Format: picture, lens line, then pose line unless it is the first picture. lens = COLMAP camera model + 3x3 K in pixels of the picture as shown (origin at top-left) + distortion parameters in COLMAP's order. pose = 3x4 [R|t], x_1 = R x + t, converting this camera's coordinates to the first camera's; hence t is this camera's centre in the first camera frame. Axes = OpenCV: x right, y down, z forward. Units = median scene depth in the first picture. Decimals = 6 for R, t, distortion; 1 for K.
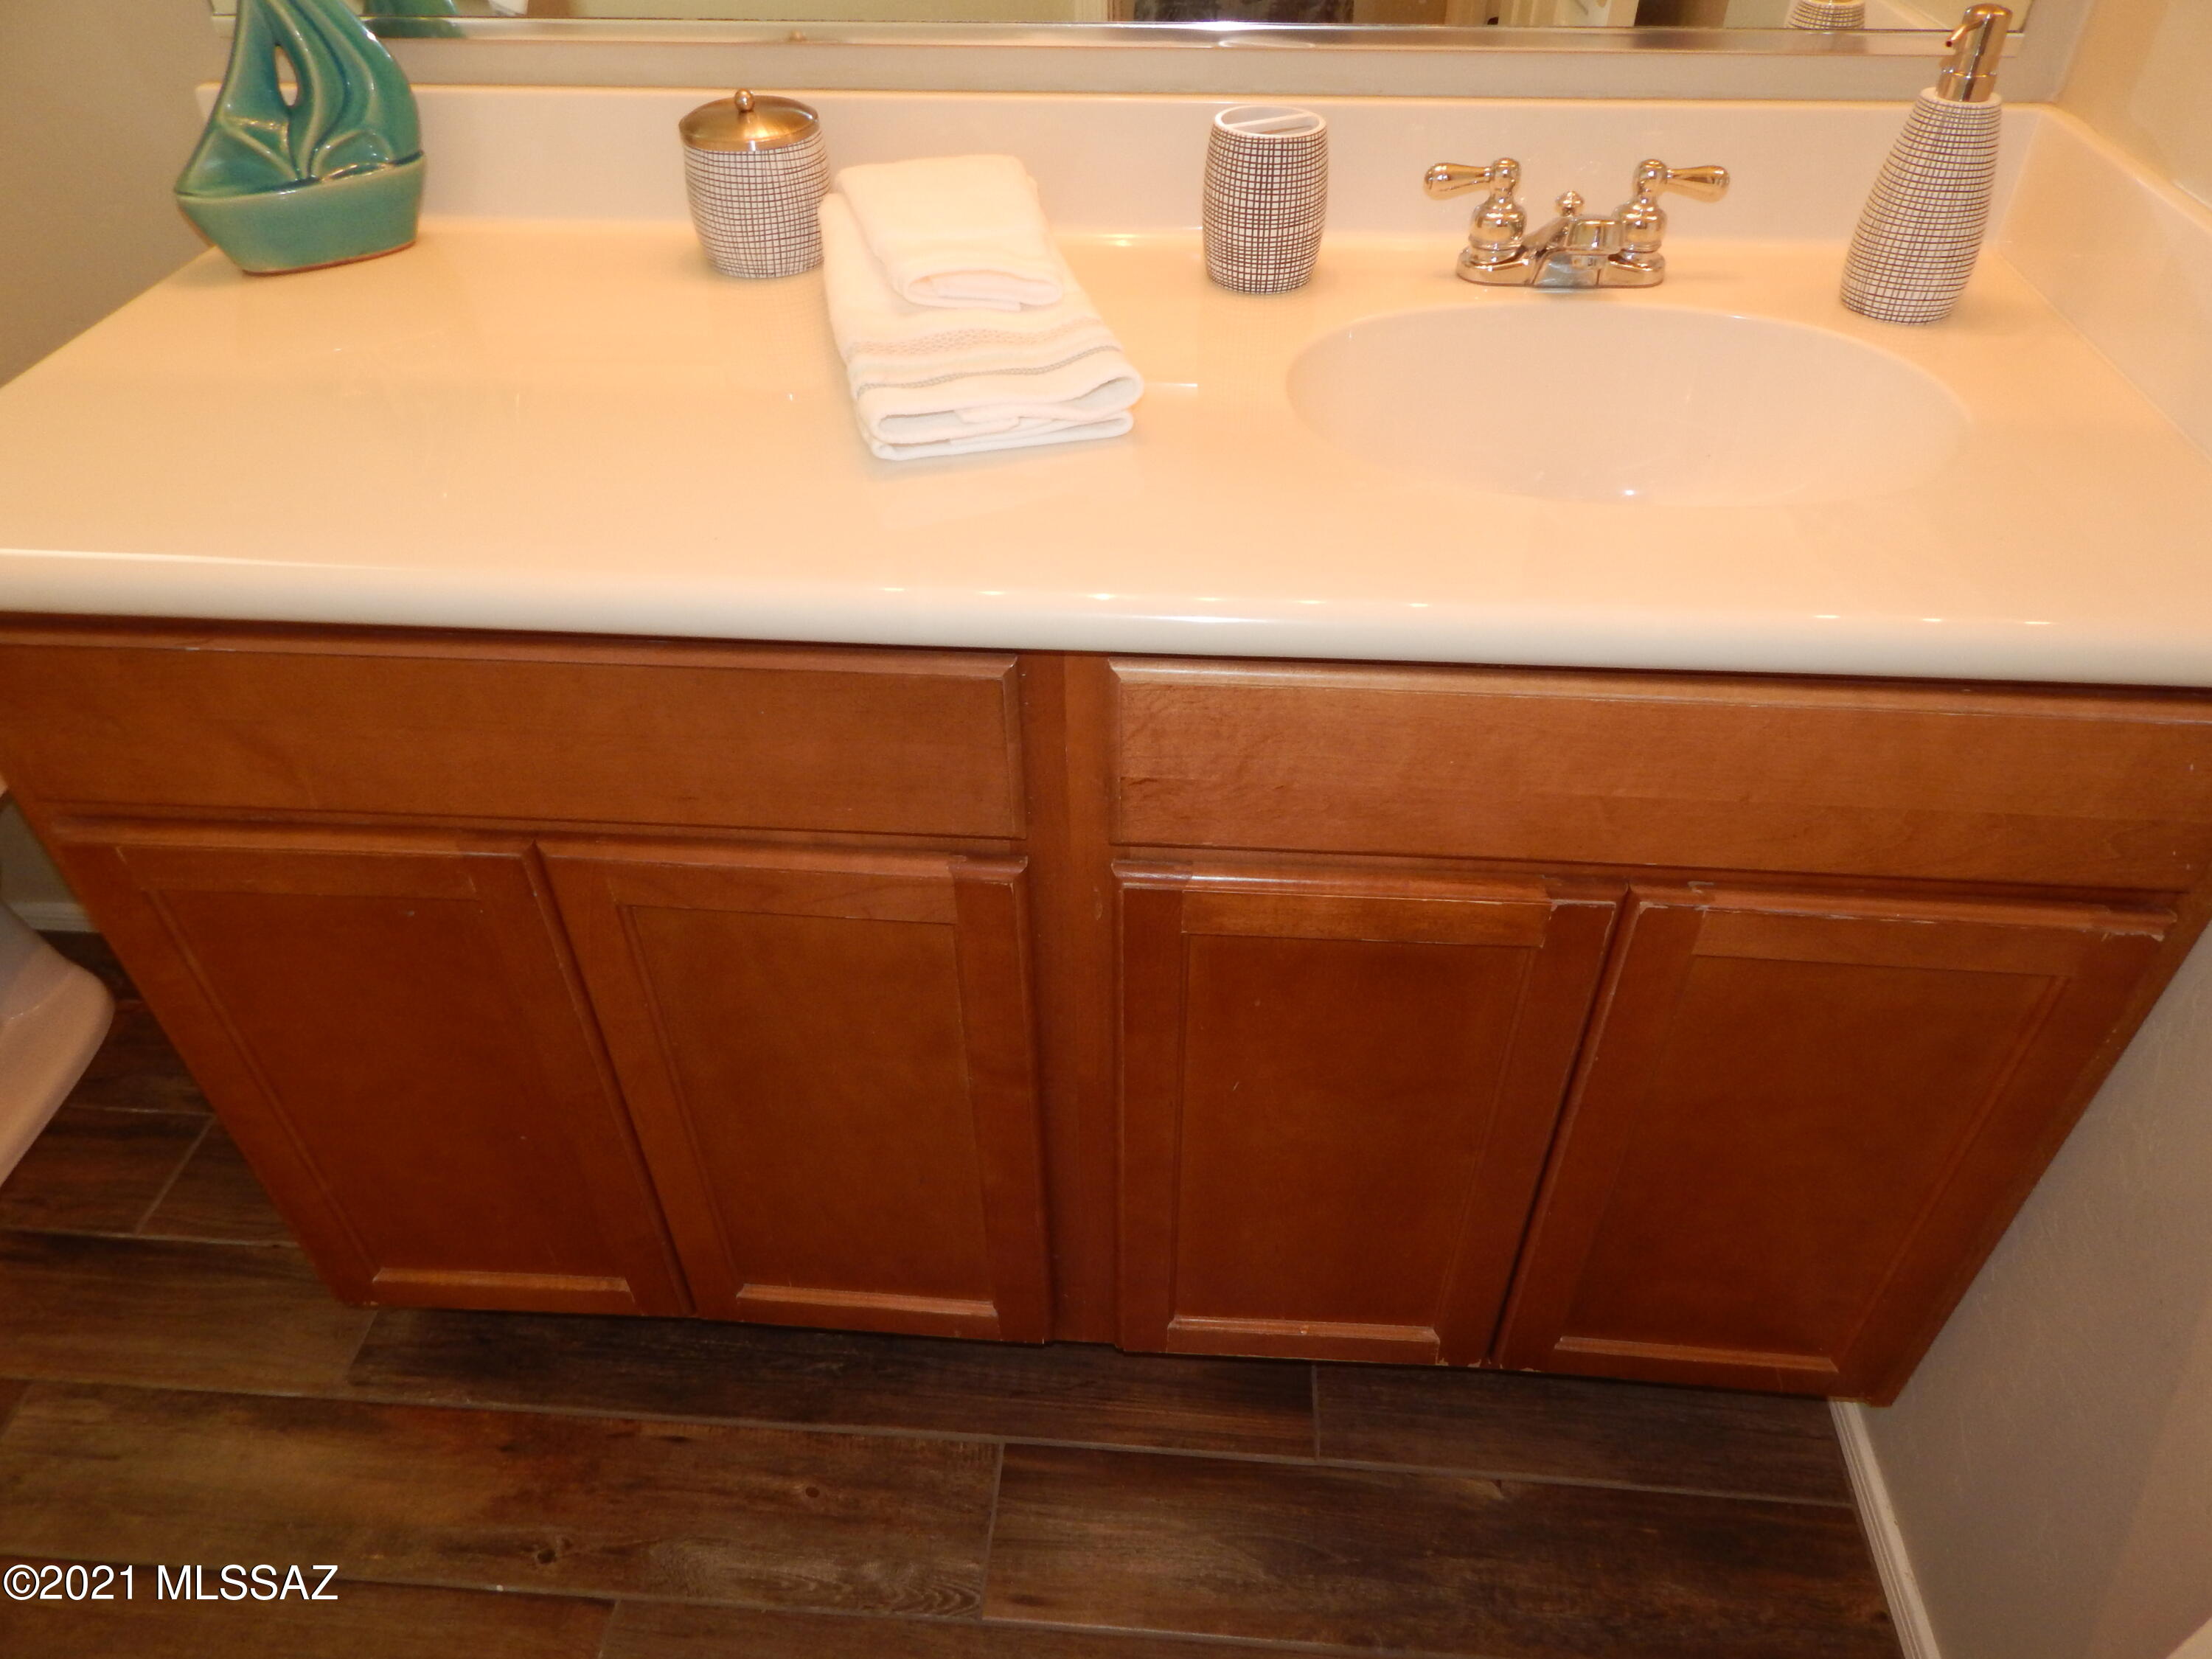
lens RADIAL K [[1474.3, 0, 1103.1], [0, 1474.3, 806.5], [0, 0, 1]] dist [0.017603, -0.009500]
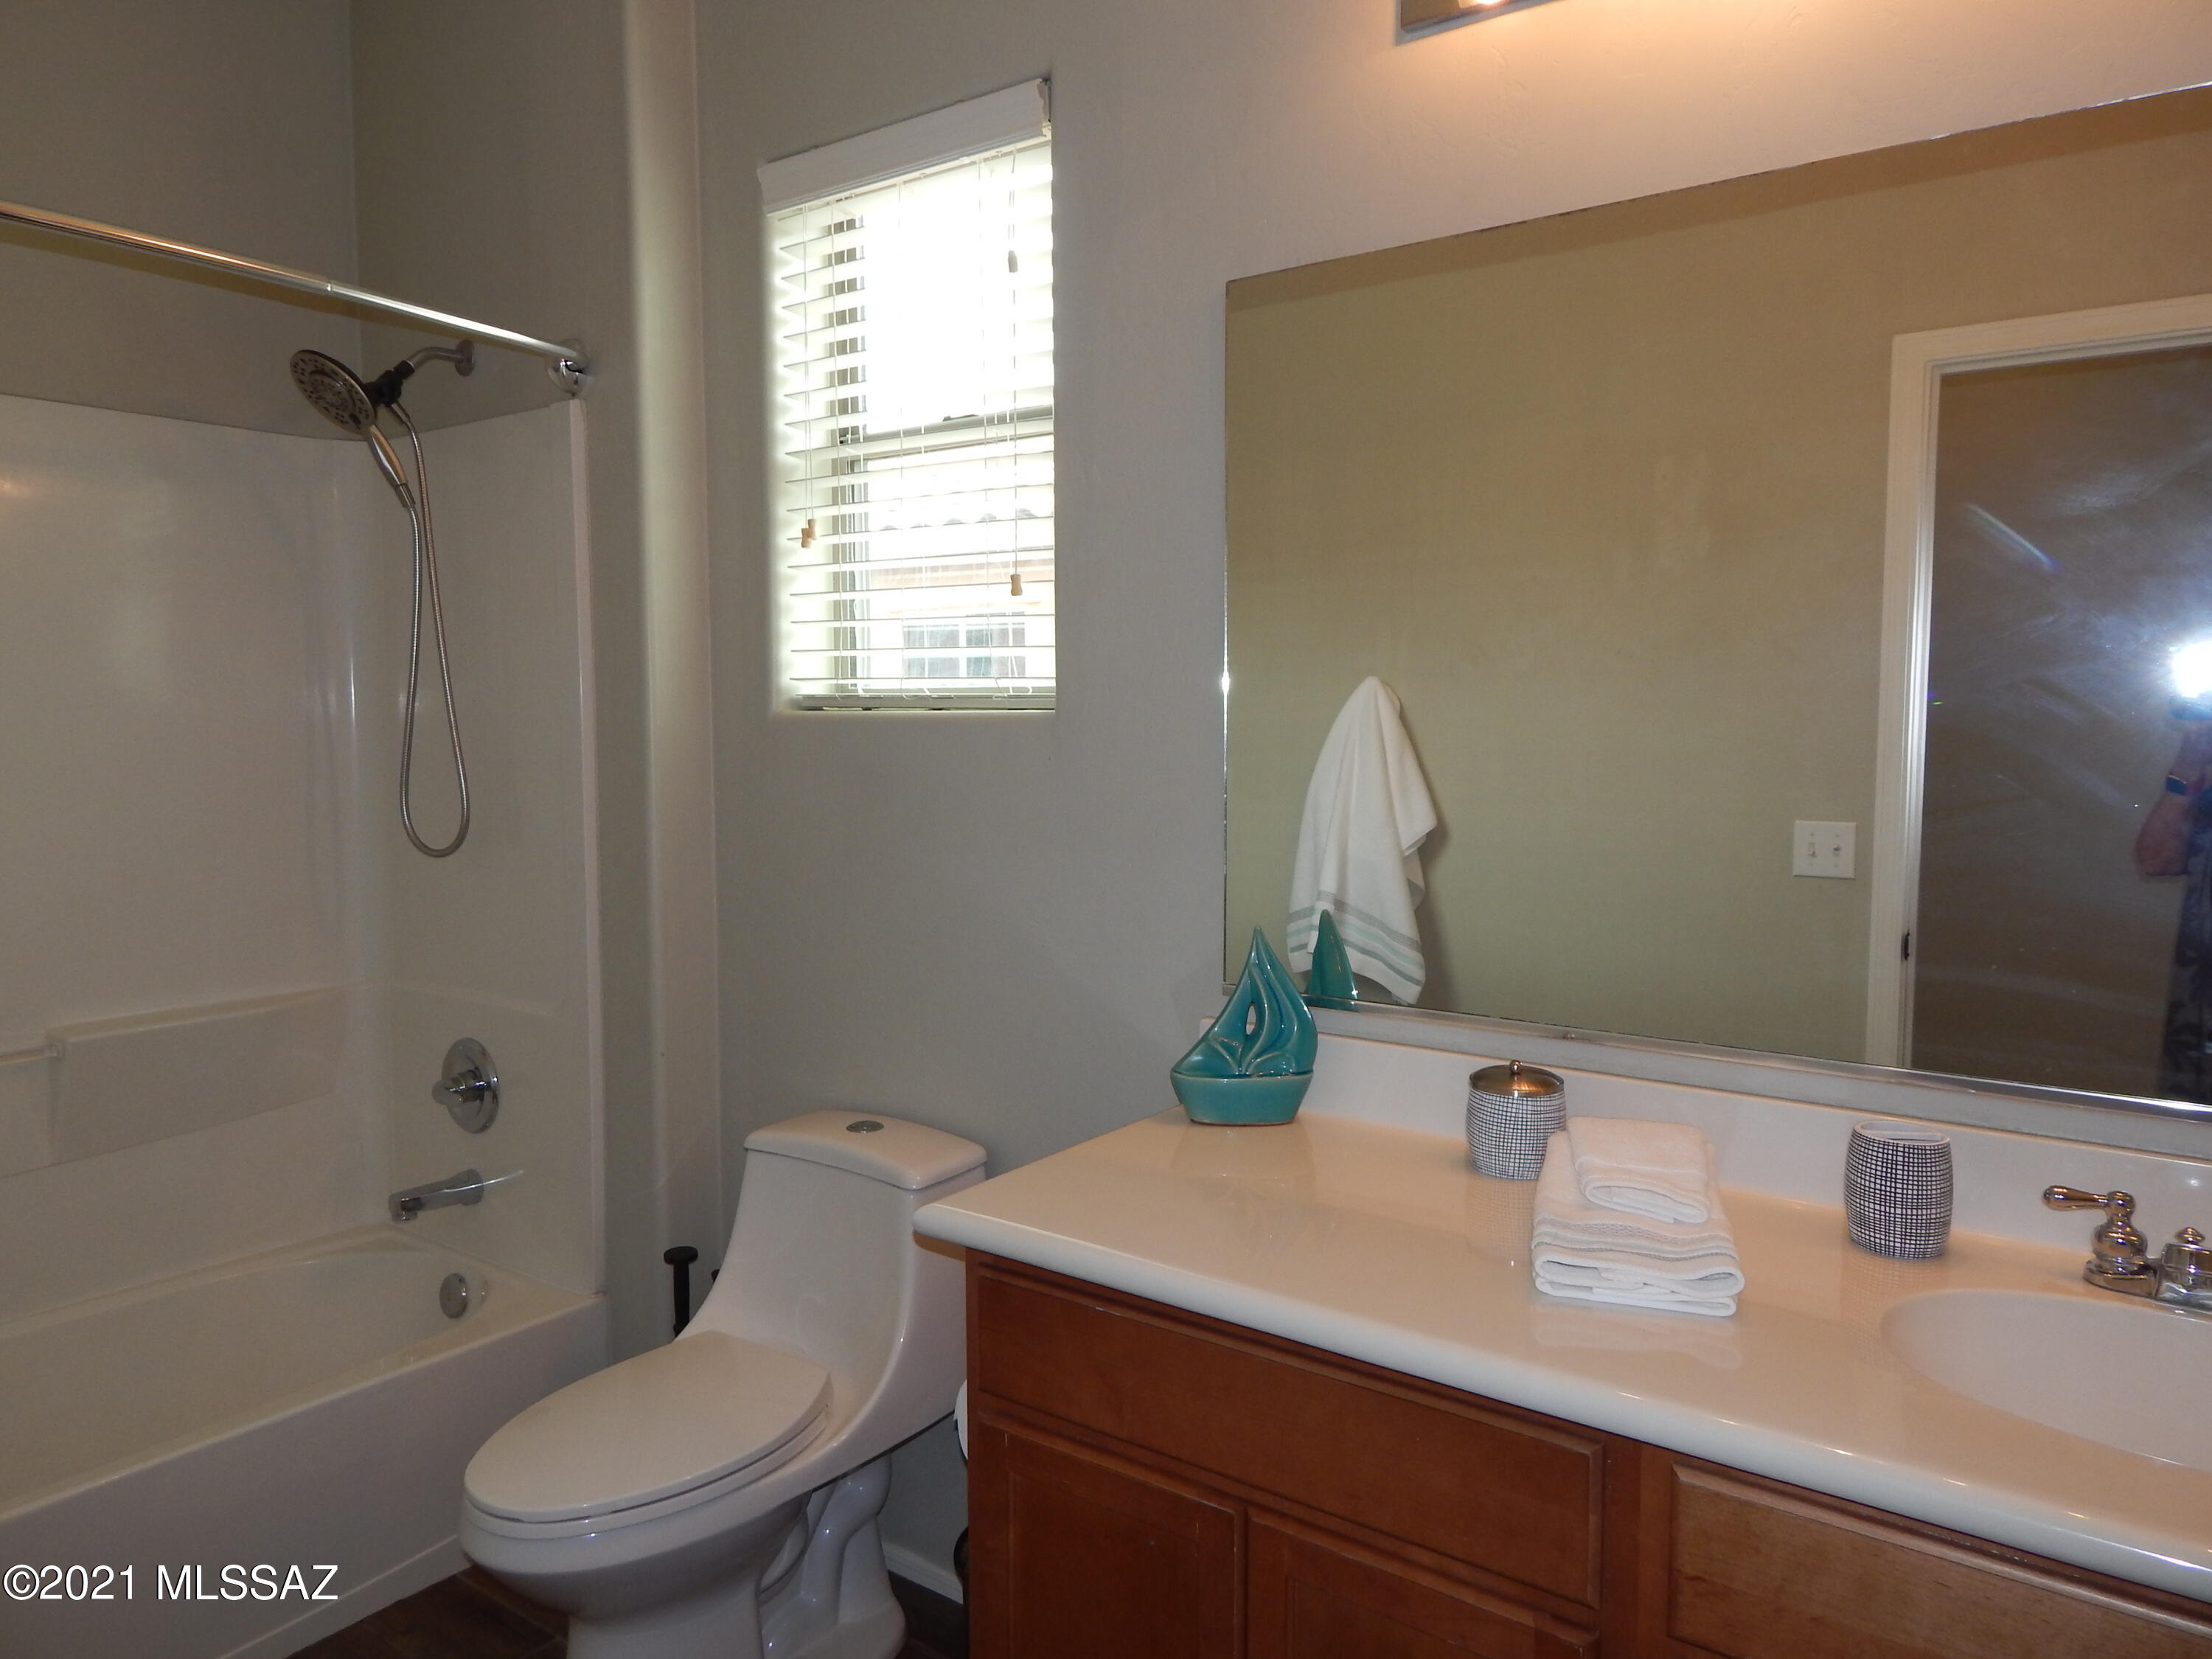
lens RADIAL K [[1474.3, 0, 1108.1], [0, 1474.3, 823.1], [0, 0, 1]] dist [0.017603, -0.009500]
pose [[0.846088, 0.045072, -0.531135, 0.201163], [-0.347391, 0.802375, -0.485298, 0.207555], [0.404296, 0.595116, 0.694537, -0.379955]]
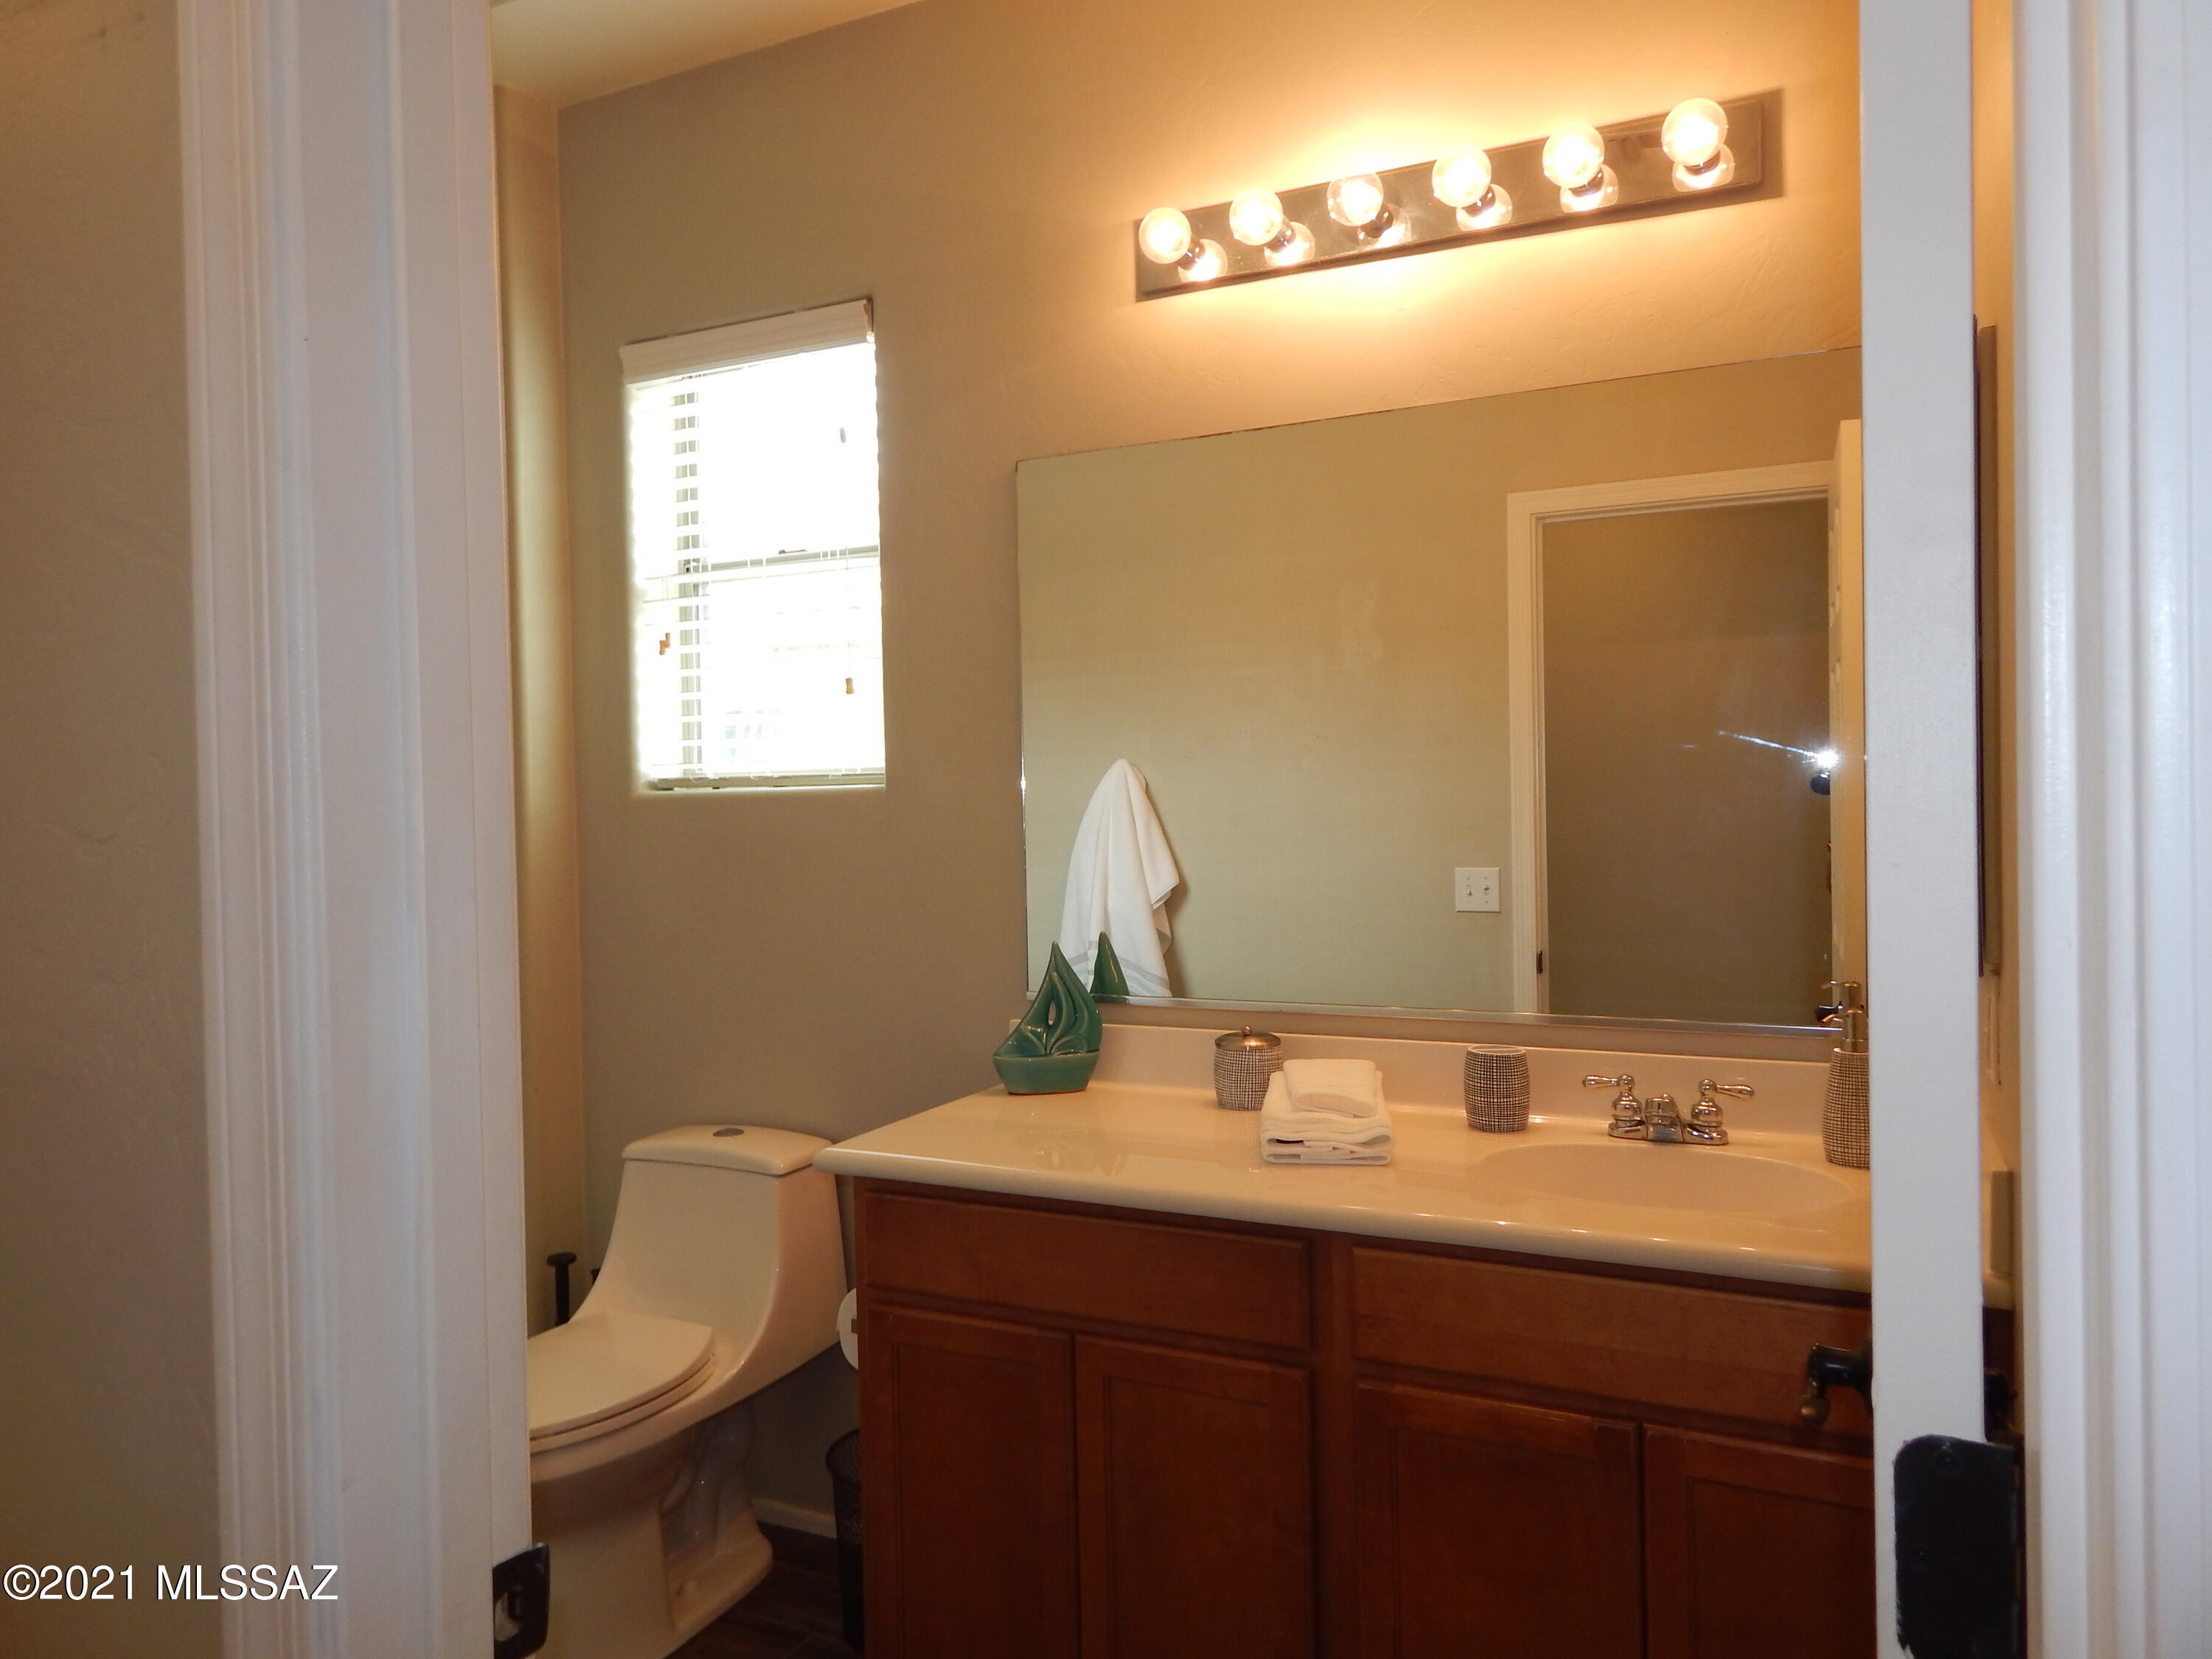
lens RADIAL K [[1474.3, 0, 1104.6], [0, 1474.3, 837.0], [0, 0, 1]] dist [0.017603, -0.009500]
pose [[0.926467, -0.004182, -0.376352, 0.366653], [-0.231856, 0.781336, -0.579445, 0.579240], [0.296481, 0.624096, 0.722913, -0.762425]]
